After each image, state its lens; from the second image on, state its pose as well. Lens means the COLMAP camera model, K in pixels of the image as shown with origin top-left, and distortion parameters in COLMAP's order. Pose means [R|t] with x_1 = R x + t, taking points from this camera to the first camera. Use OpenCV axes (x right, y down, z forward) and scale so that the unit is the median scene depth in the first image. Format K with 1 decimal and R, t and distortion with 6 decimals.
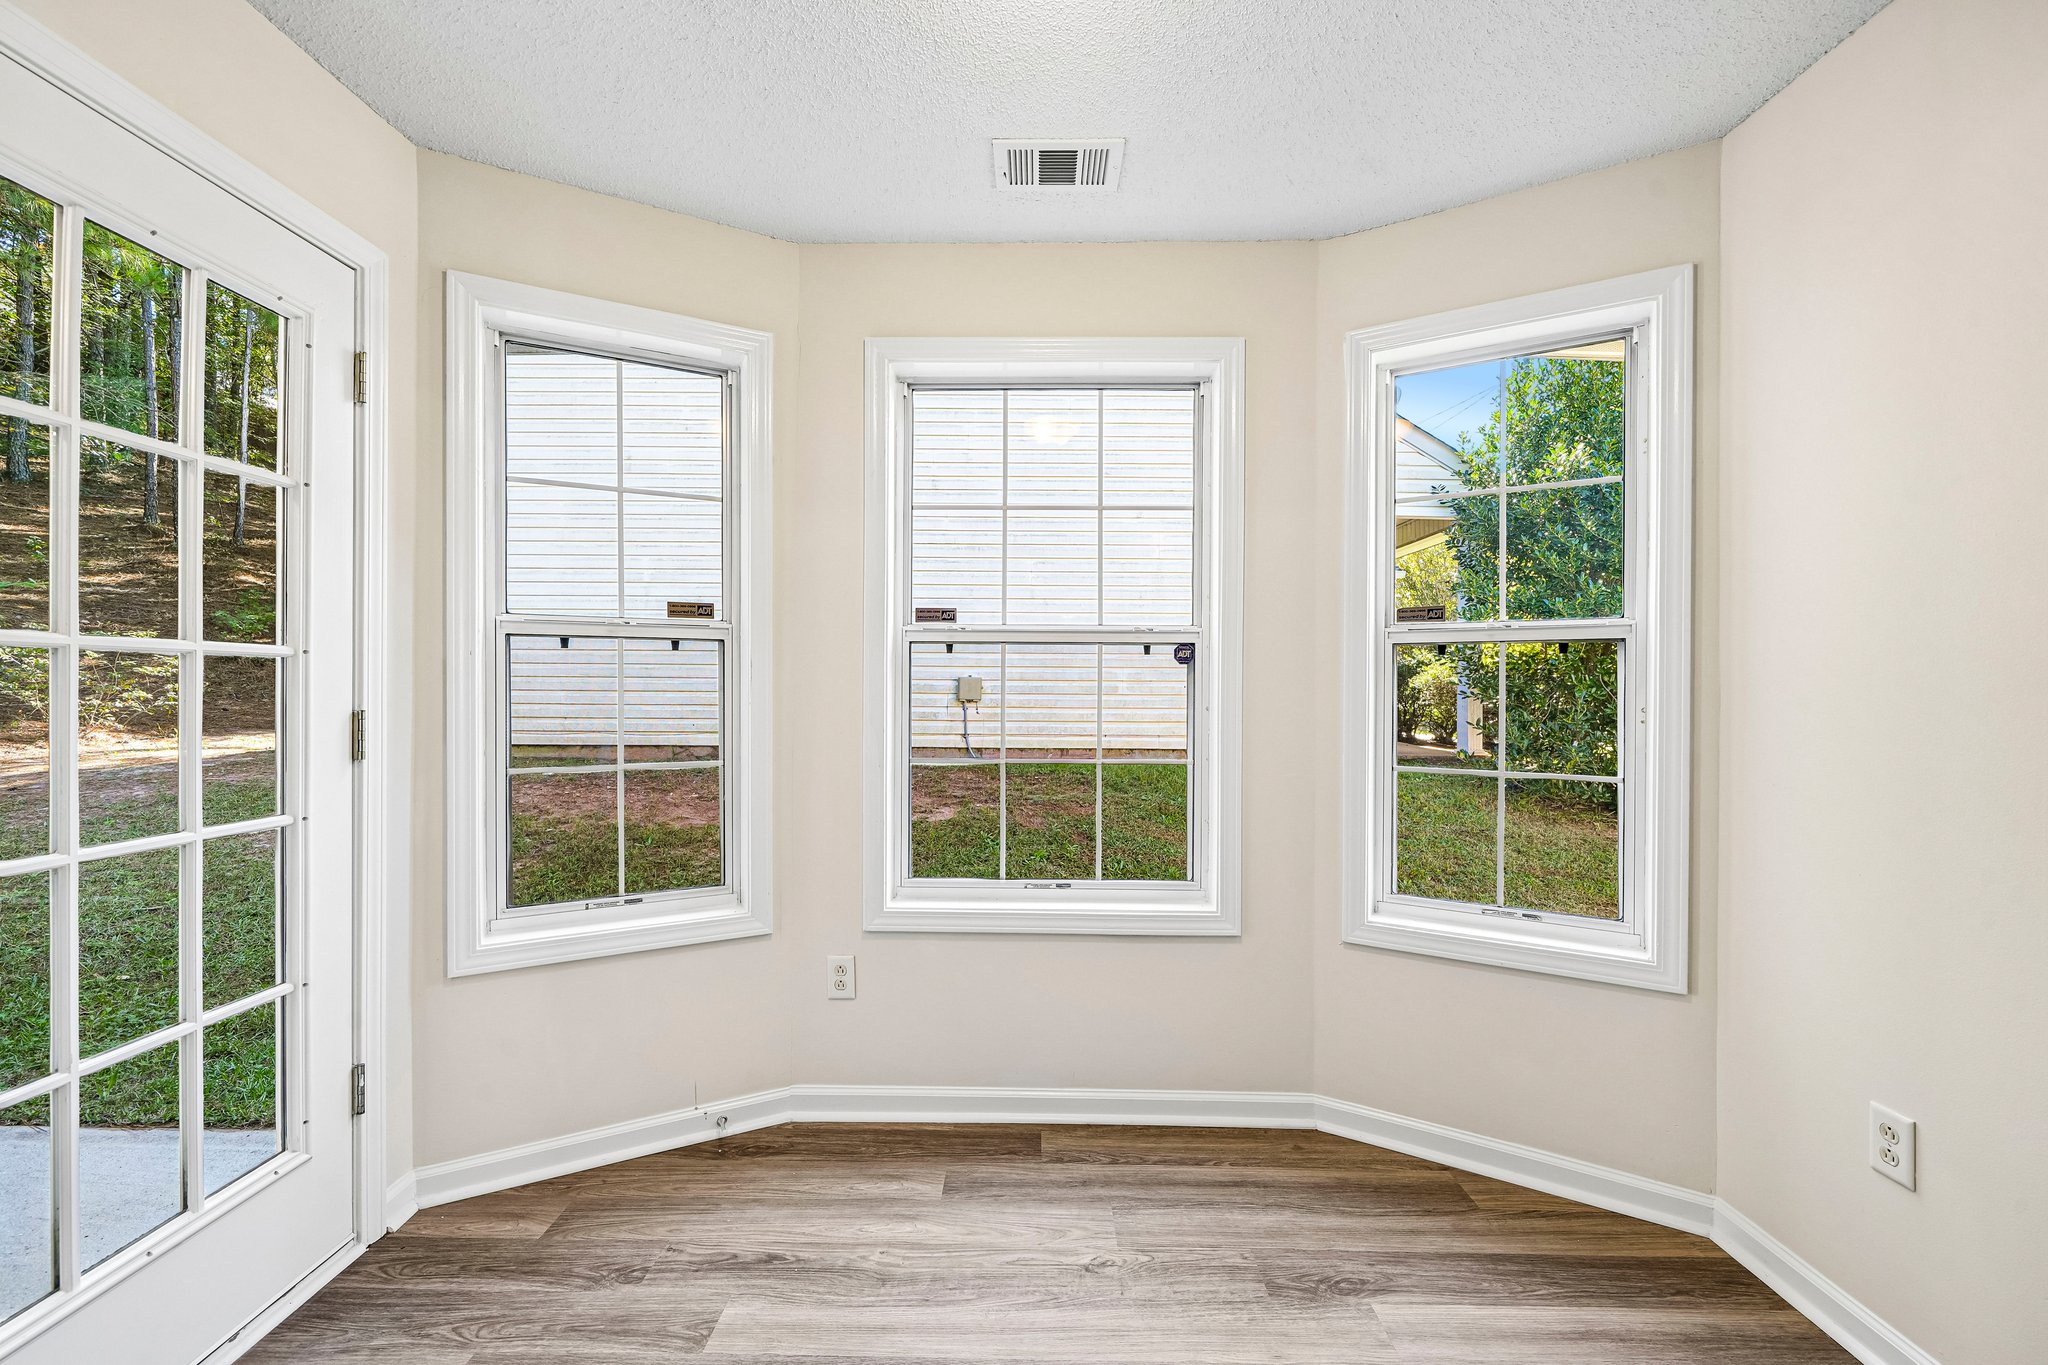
lens RADIAL K [[836.7, 0, 1043.4], [0, 836.7, 695.5], [0, 0, 1]] dist [0.000400, 0.000206]
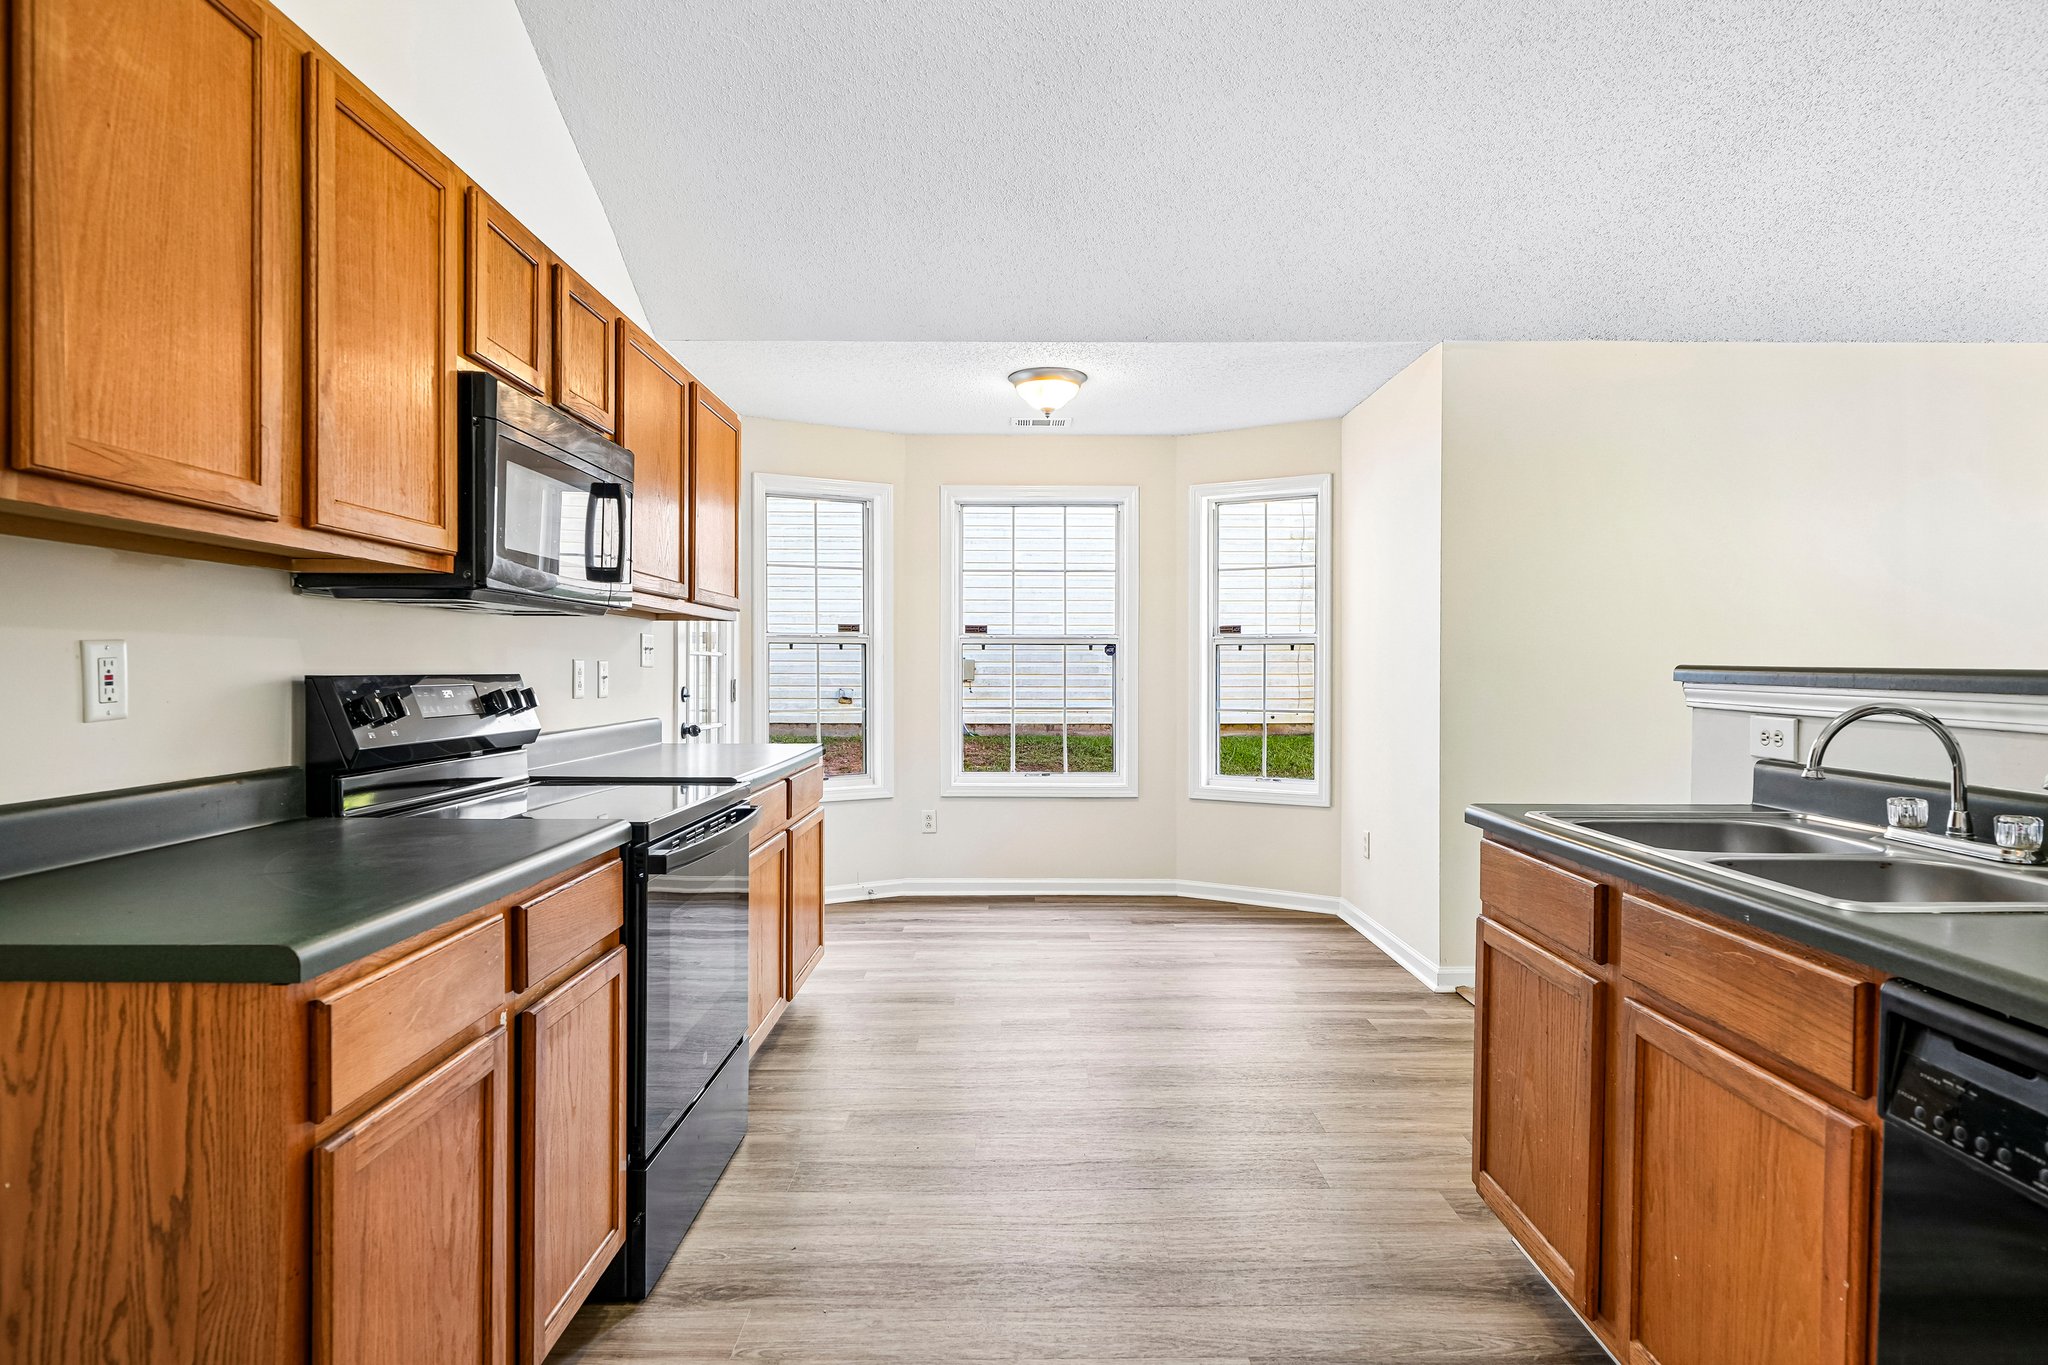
lens RADIAL K [[1069.8, 0, 1030.9], [0, 1069.8, 668.5], [0, 0, 1]] dist [-0.001539, -0.000276]
pose [[0.999976, -0.004240, 0.005400, -0.022041], [0.004257, 0.999986, -0.003025, -0.001539], [-0.005387, 0.003048, 0.999981, -1.398048]]
